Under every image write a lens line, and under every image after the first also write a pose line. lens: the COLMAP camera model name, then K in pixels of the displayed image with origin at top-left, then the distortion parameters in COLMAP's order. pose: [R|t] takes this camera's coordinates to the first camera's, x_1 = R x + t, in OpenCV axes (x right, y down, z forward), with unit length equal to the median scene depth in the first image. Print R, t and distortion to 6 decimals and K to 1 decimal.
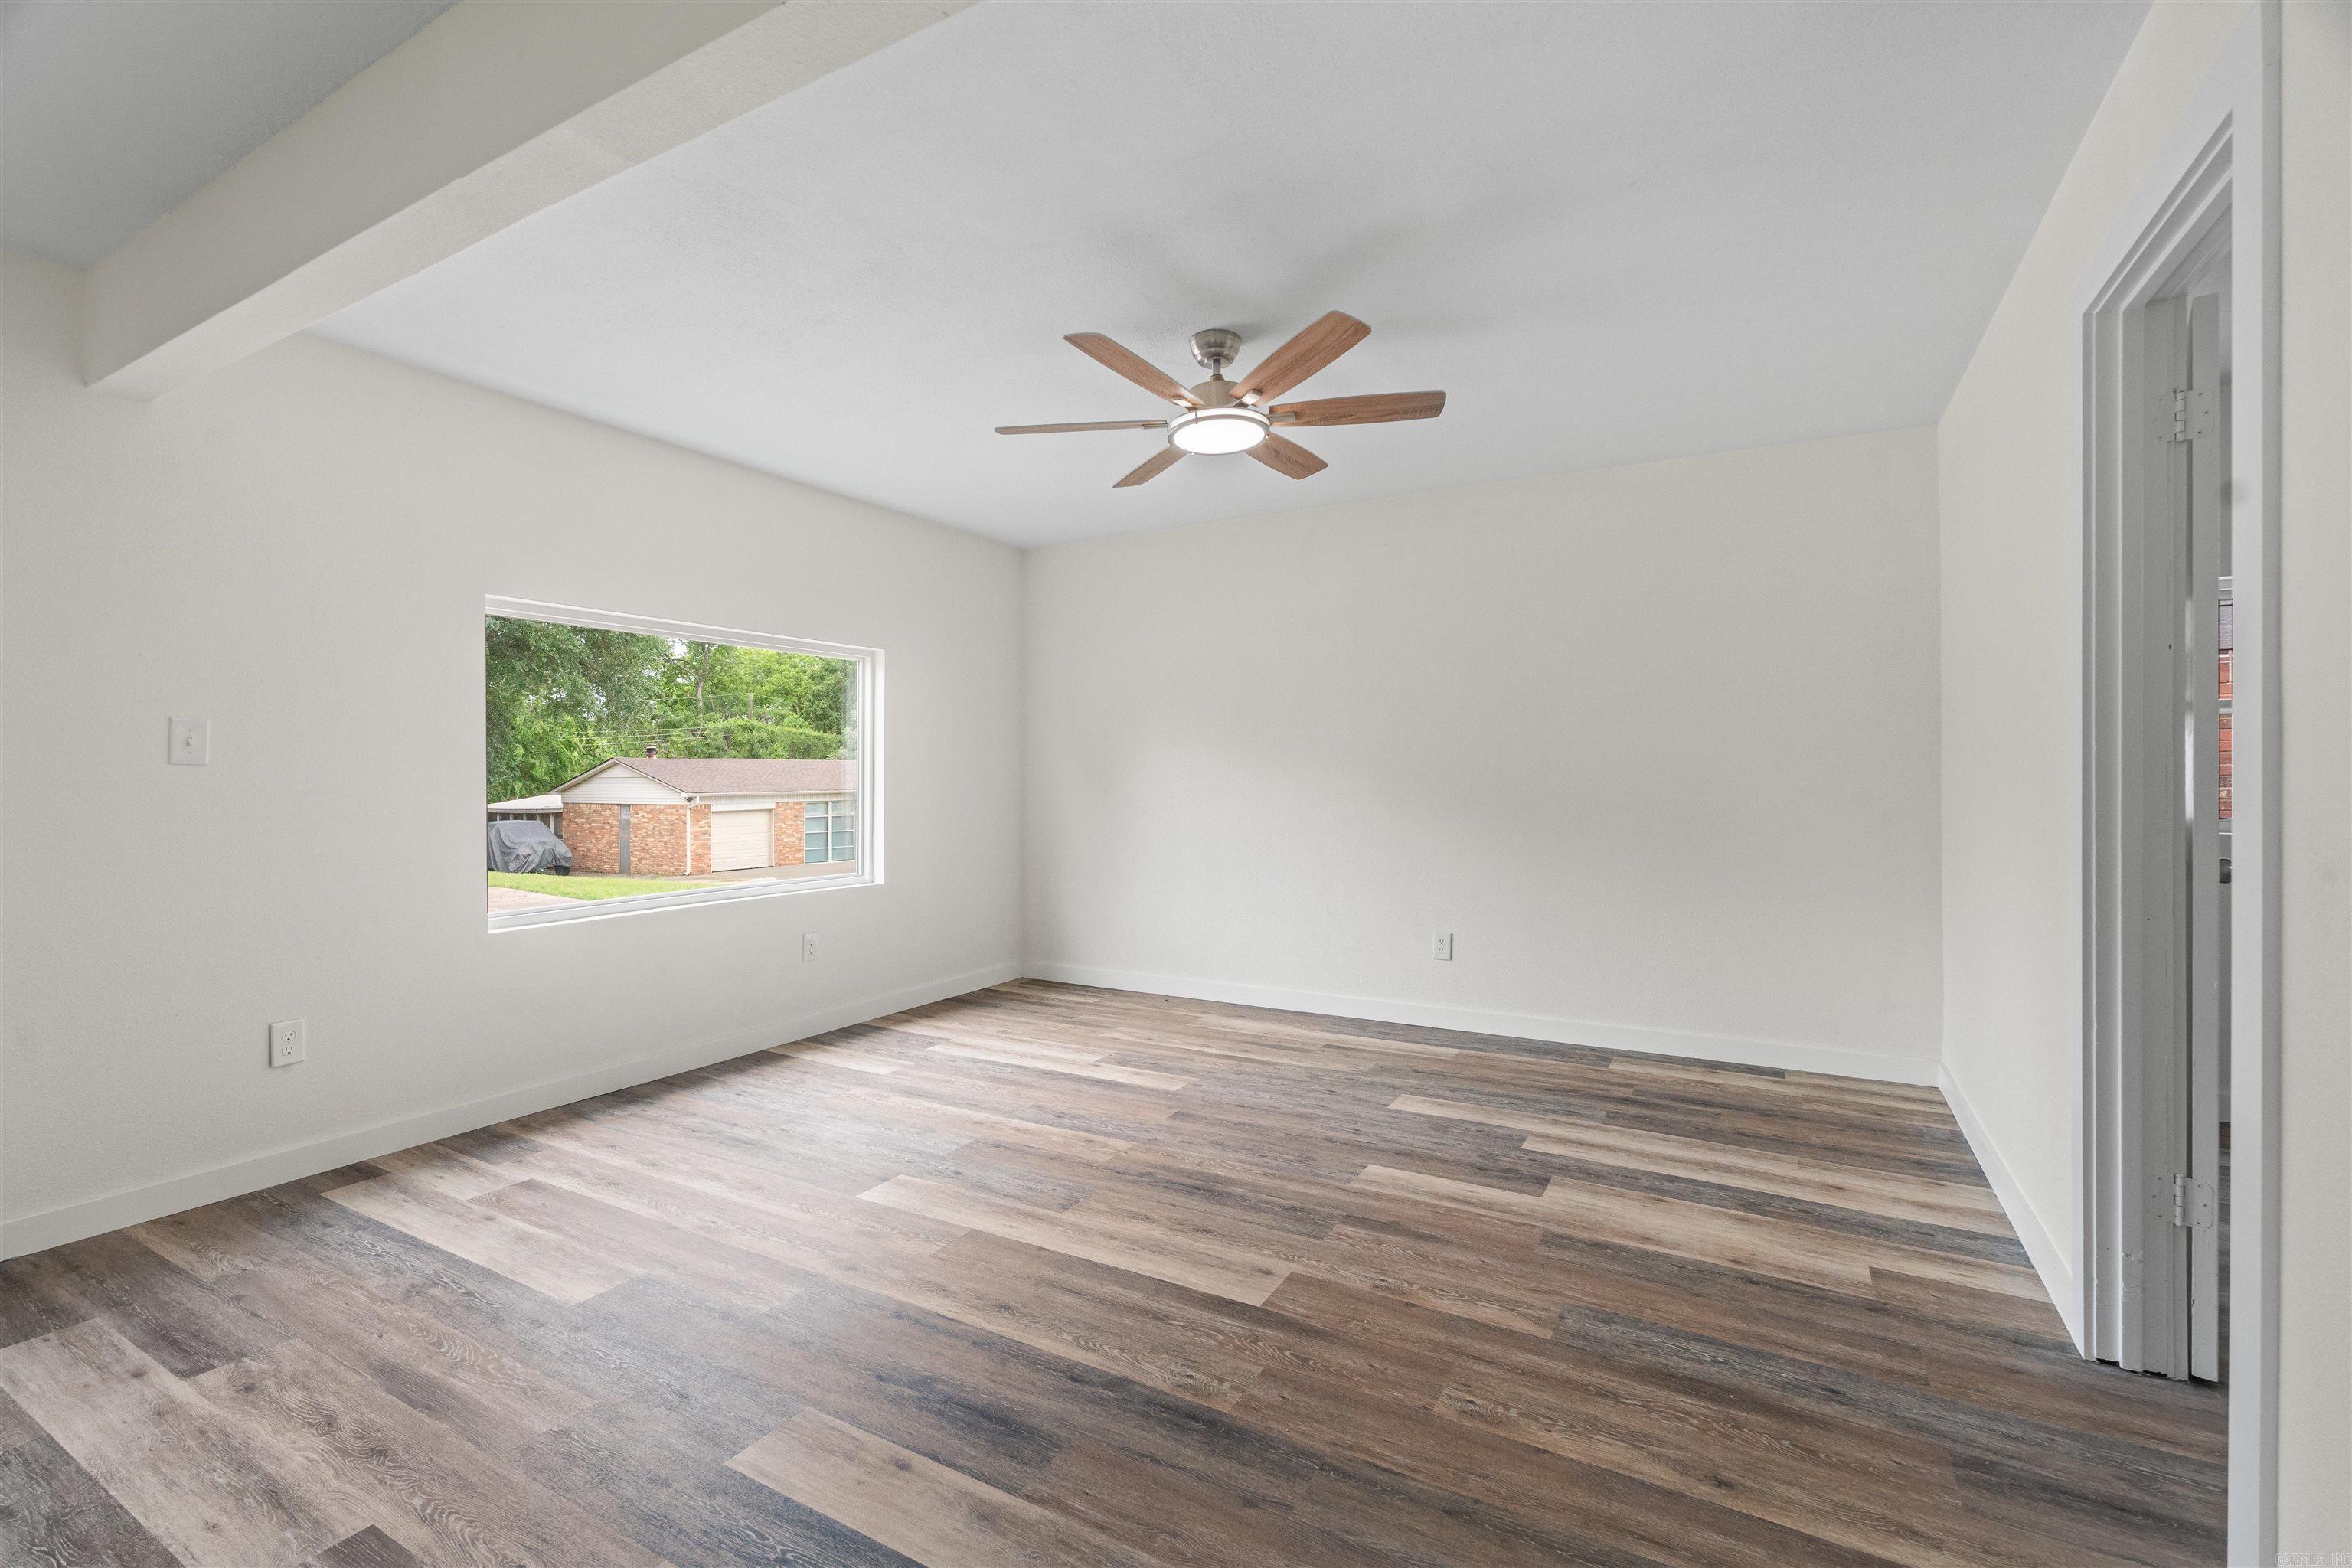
lens RADIAL K [[1034.1, 0, 1167.4], [0, 1034.1, 781.0], [0, 0, 1]] dist [-0.001640, 0.000279]
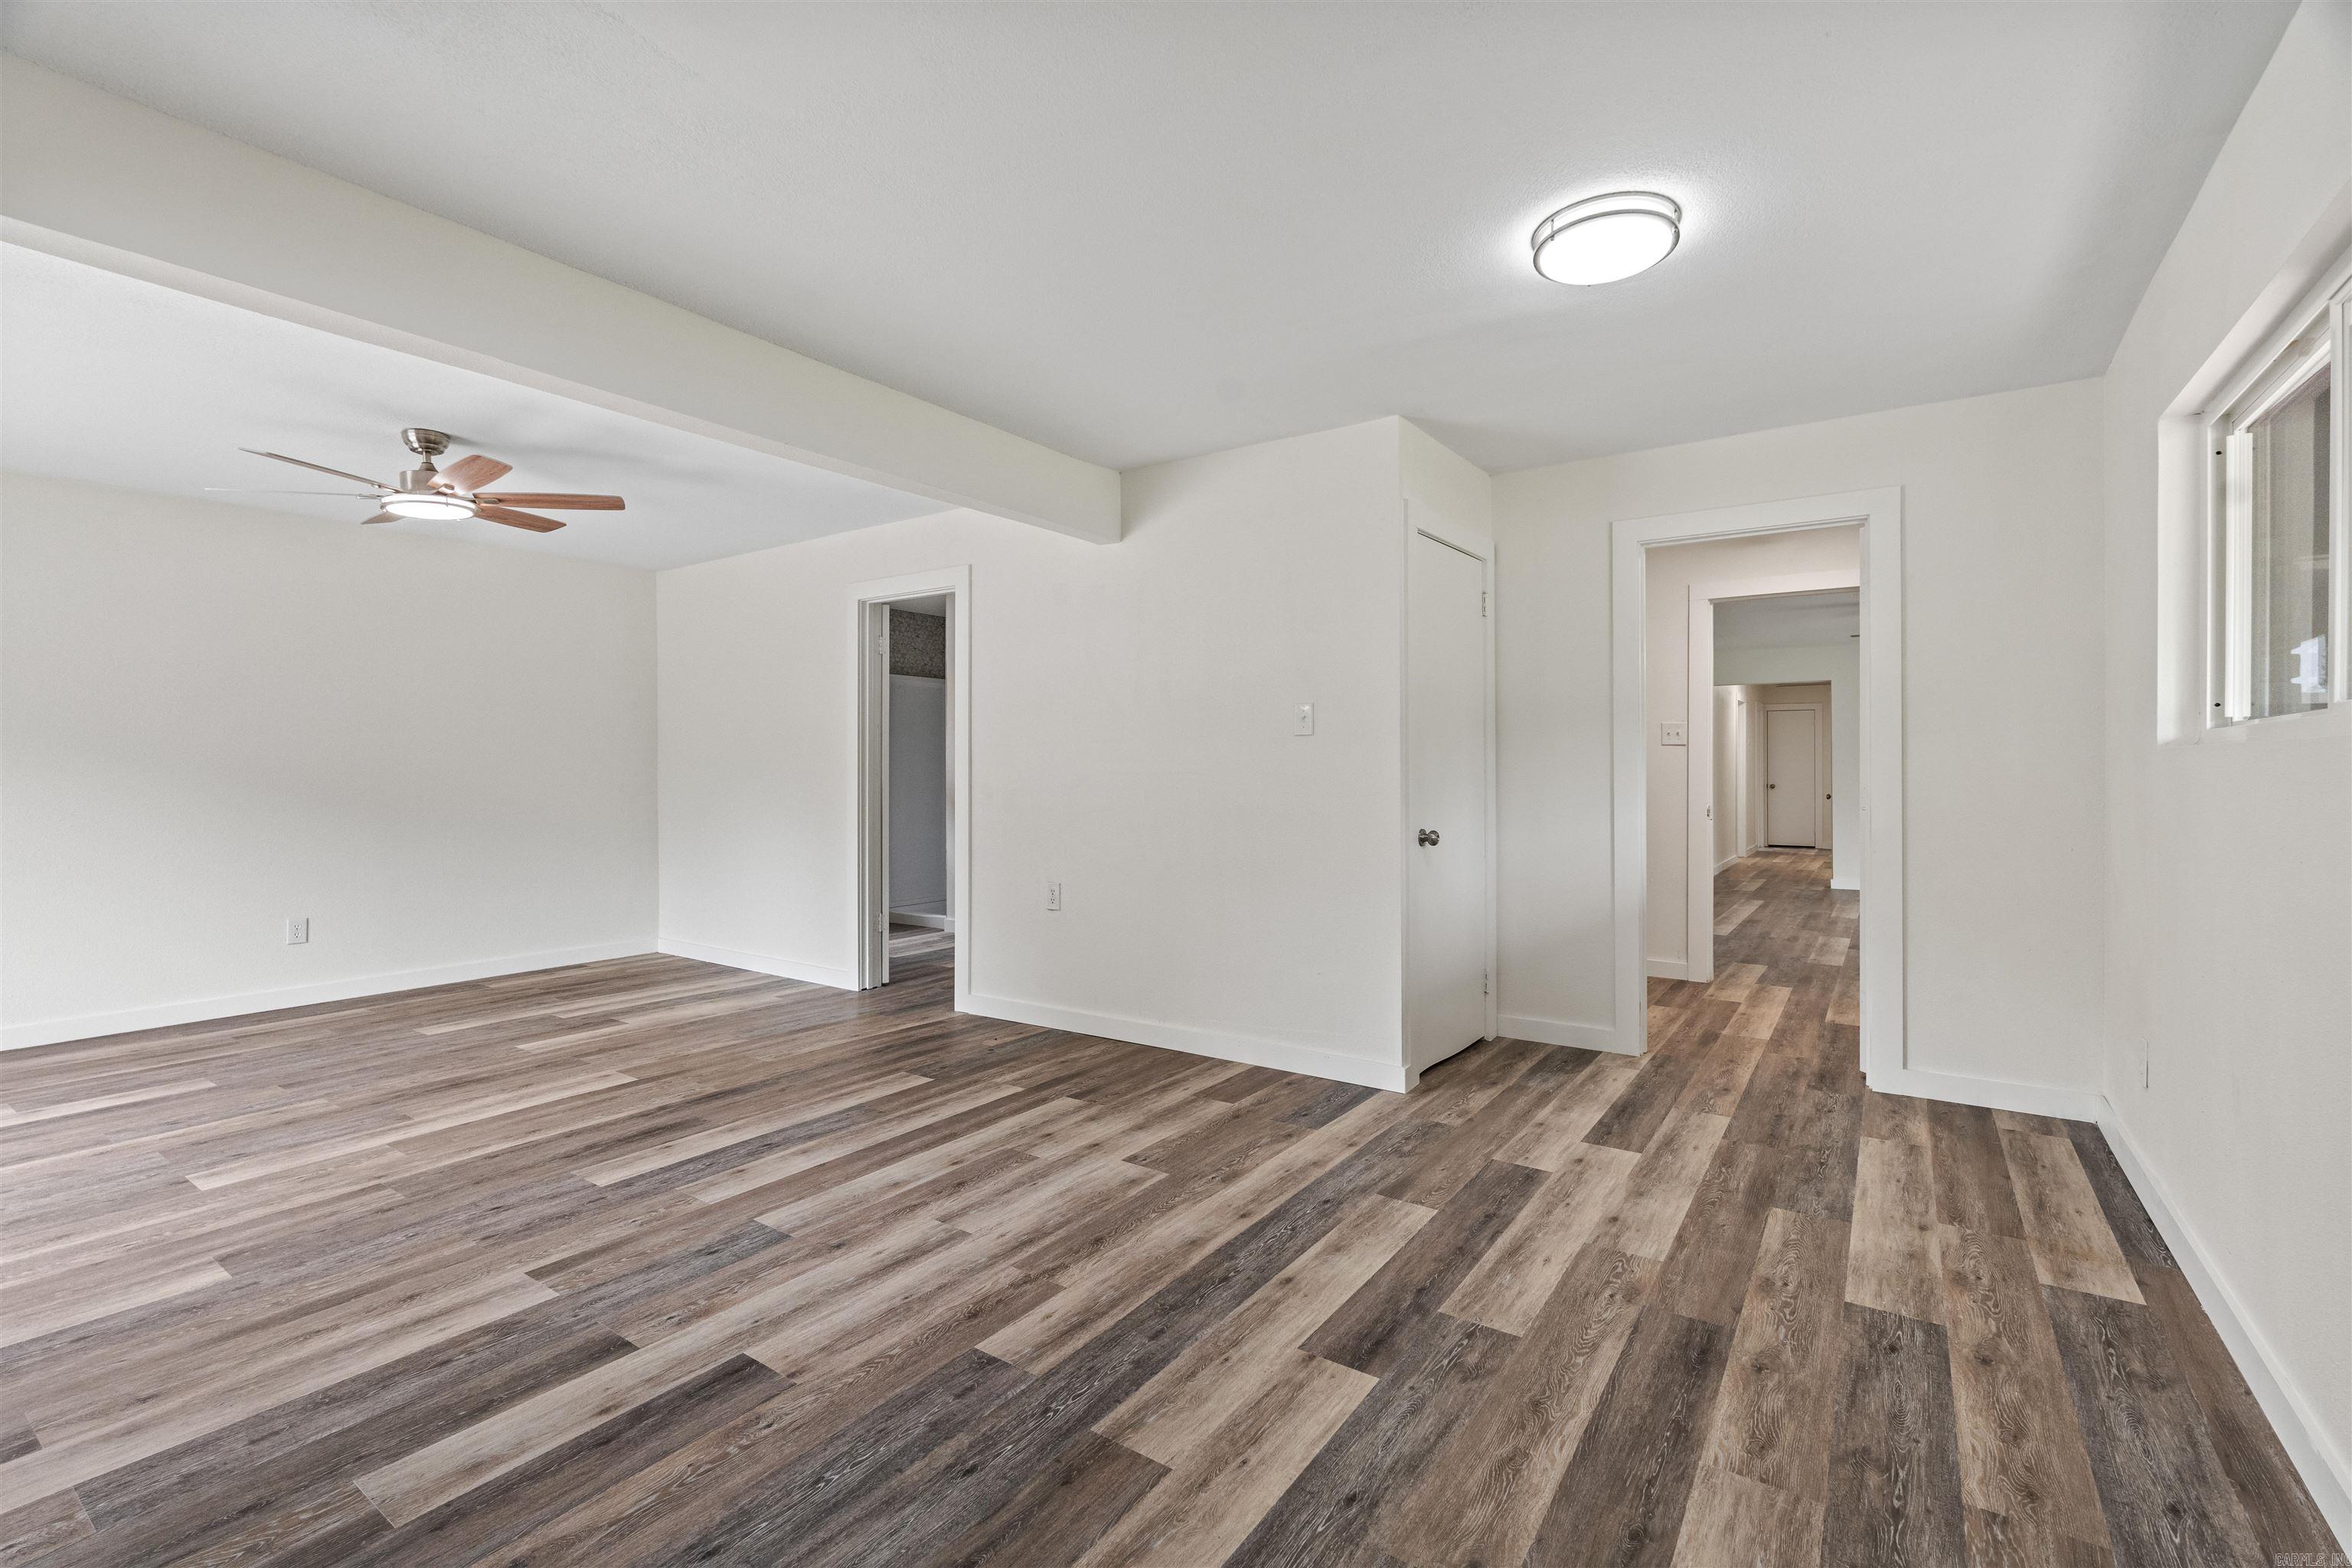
lens RADIAL K [[1034.1, 0, 1167.4], [0, 1034.1, 781.0], [0, 0, 1]] dist [-0.001640, 0.000279]
pose [[0.098091, -0.007166, 0.995152, -1.161773], [0.009248, 0.999937, 0.006289, 0.002824], [-0.995134, 0.008587, 0.098151, -0.044224]]
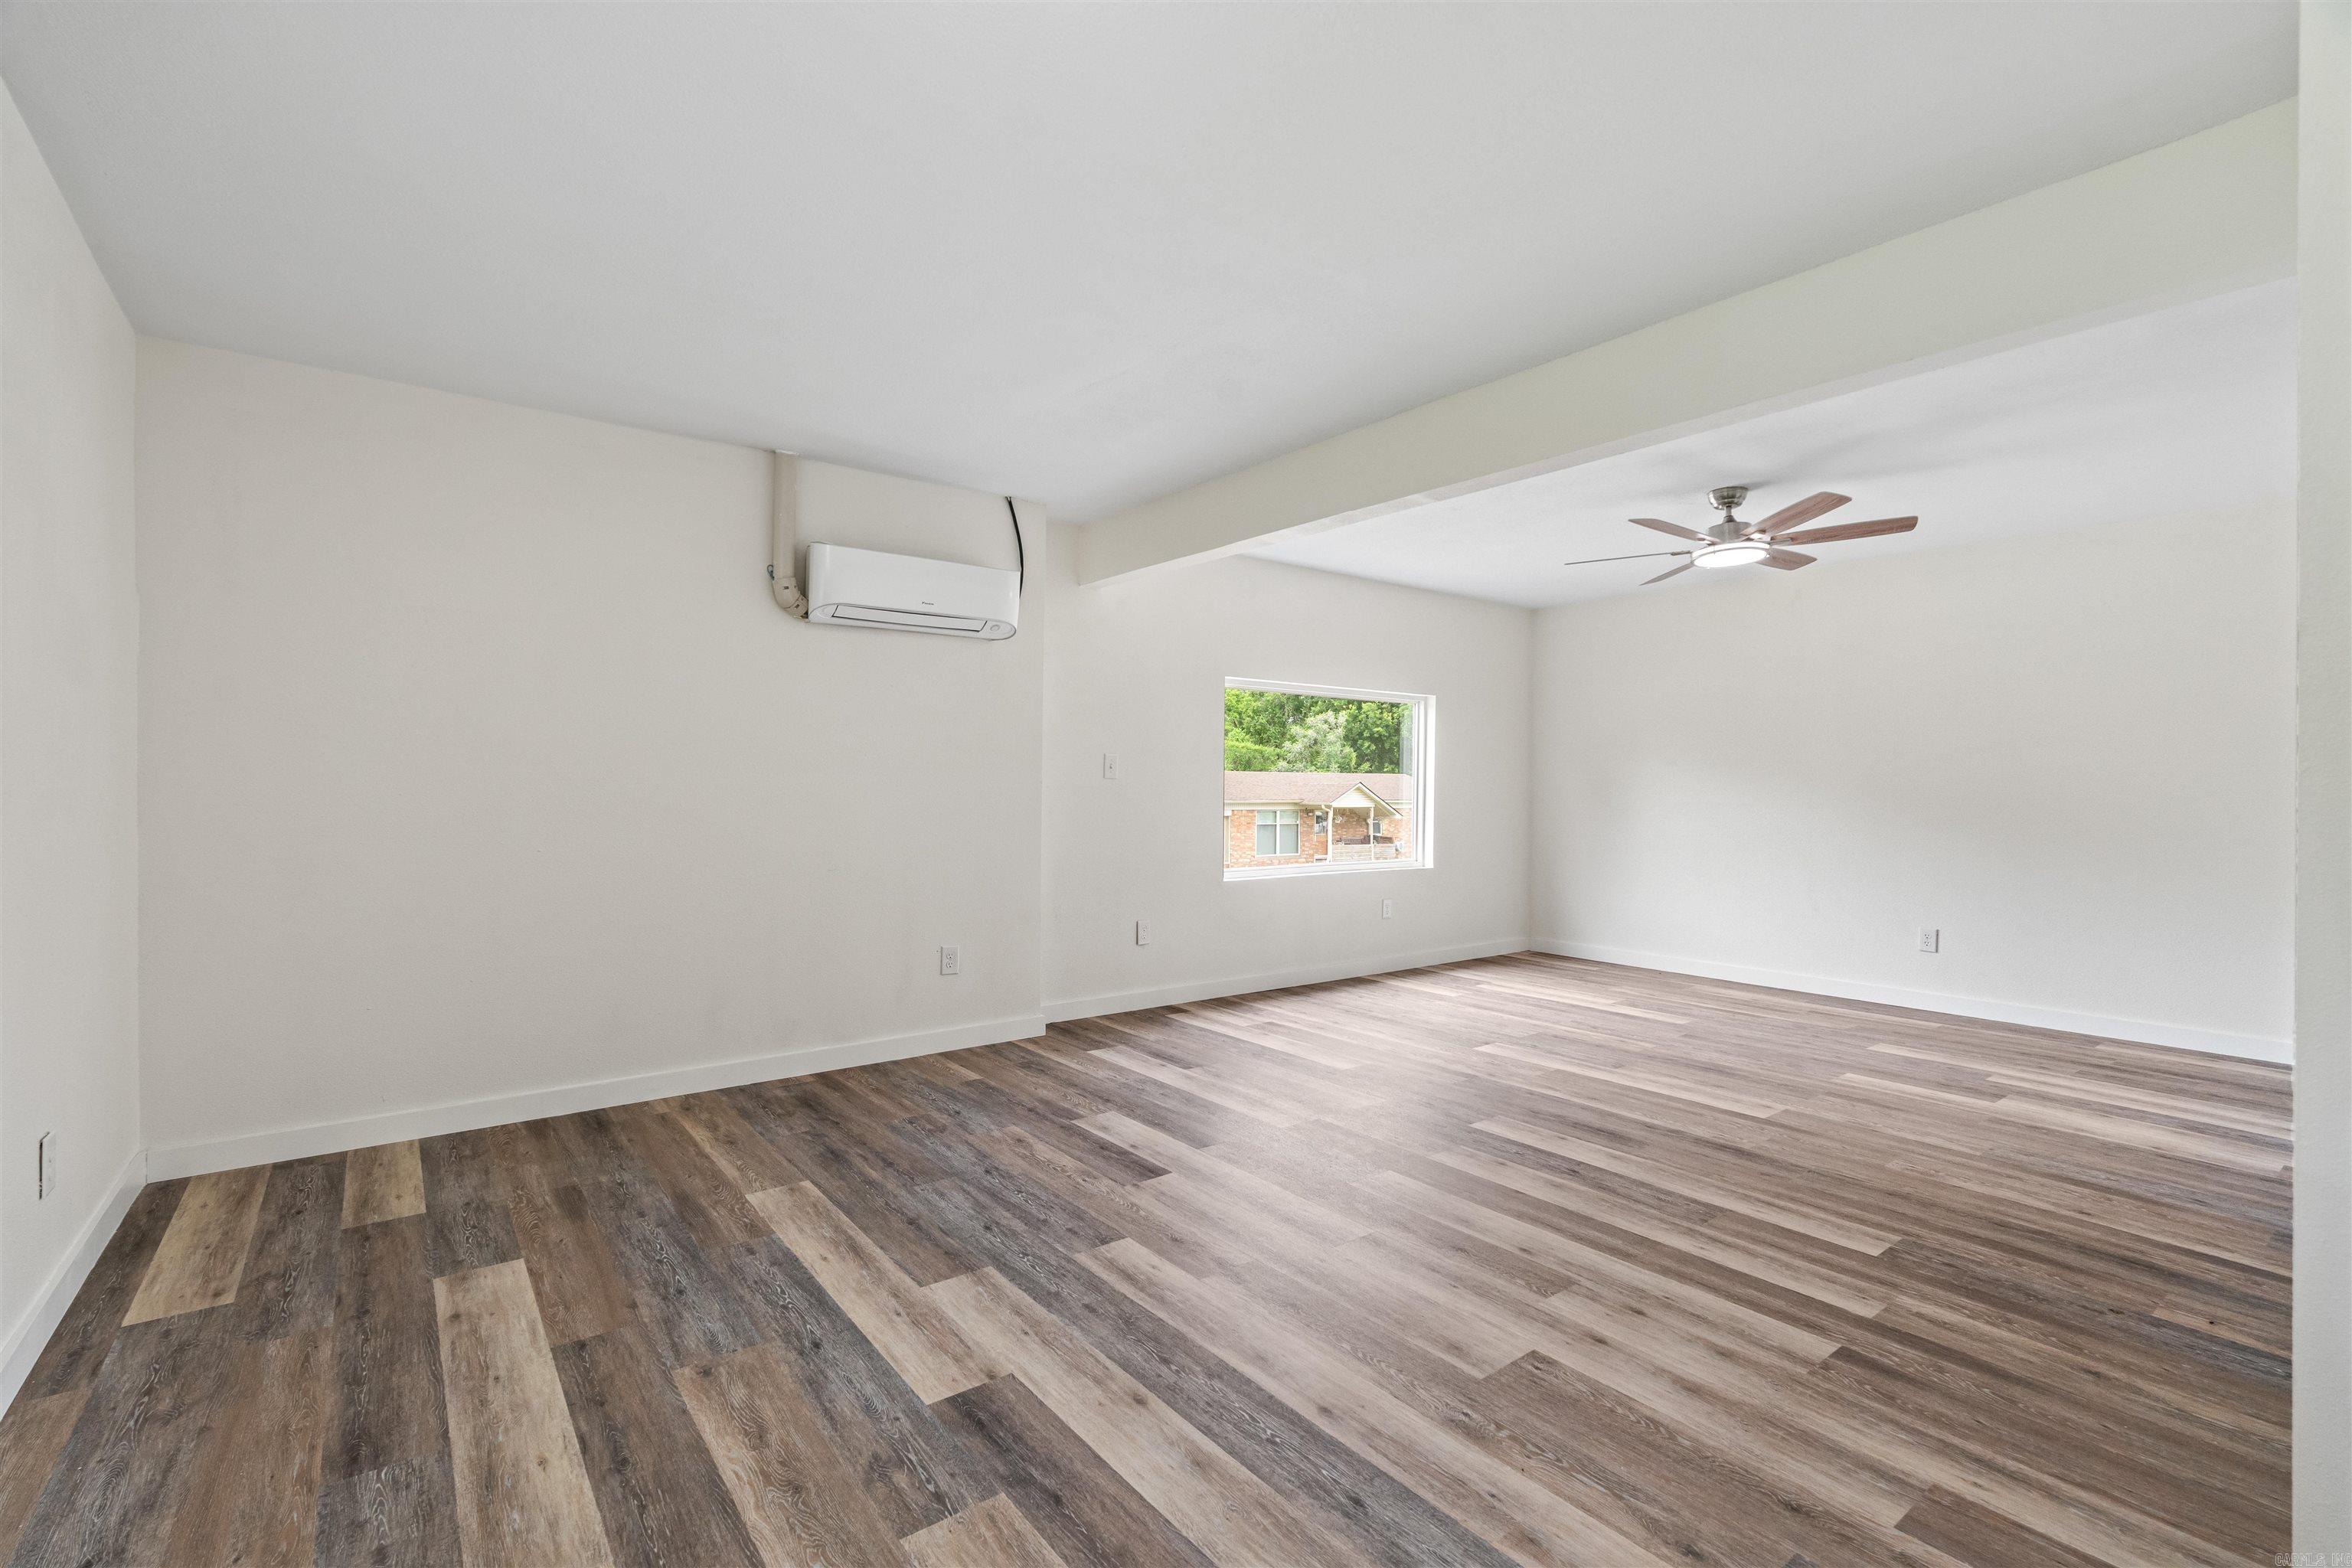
lens RADIAL K [[1034.1, 0, 1167.4], [0, 1034.1, 781.0], [0, 0, 1]] dist [-0.001640, 0.000279]
pose [[0.919457, 0.008987, -0.393087, -0.104637], [-0.013631, 0.999866, -0.009025, 0.004068], [0.392953, 0.013656, 0.919457, -0.651706]]
